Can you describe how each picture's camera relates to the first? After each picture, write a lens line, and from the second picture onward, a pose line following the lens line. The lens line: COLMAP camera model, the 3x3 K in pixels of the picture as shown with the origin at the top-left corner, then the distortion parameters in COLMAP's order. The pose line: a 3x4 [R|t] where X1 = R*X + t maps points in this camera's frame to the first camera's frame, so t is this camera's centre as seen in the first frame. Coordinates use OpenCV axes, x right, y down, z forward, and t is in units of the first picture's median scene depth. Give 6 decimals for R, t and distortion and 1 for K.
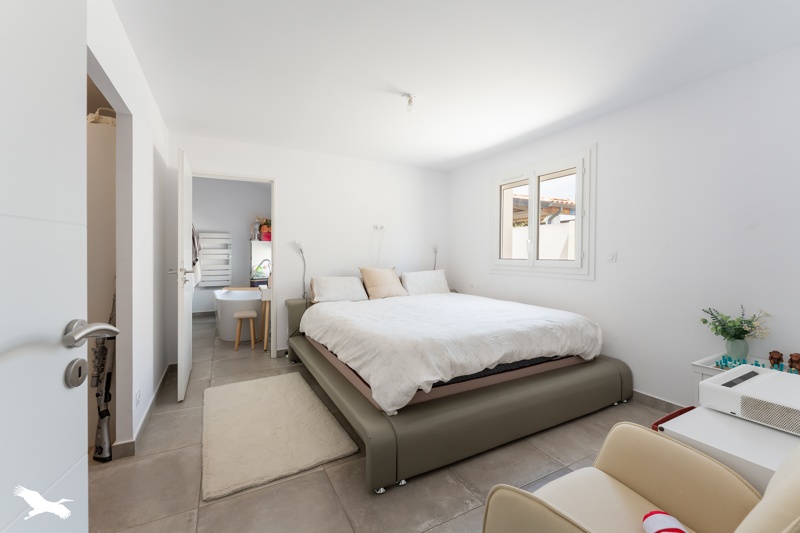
lens RADIAL K [[328.3, 0, 401.7], [0, 328.3, 260.2], [0, 0, 1]] dist [-0.011888, 0.000284]
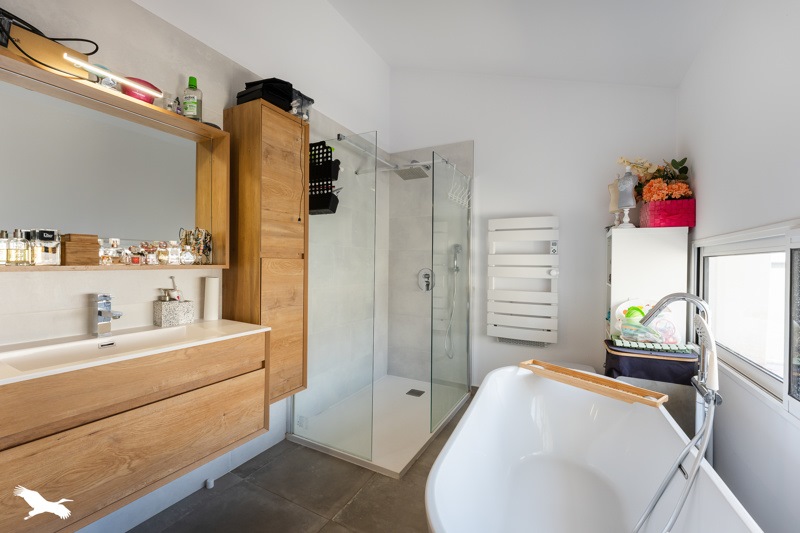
lens RADIAL K [[347.8, 0, 402.4], [0, 347.8, 263.6], [0, 0, 1]] dist [-0.001489, -0.000036]
pose [[0.559807, 0.005421, -0.828605, -0.273839], [-0.019692, 0.999783, -0.006763, -0.015592], [0.828389, 0.020103, 0.559792, 0.604007]]
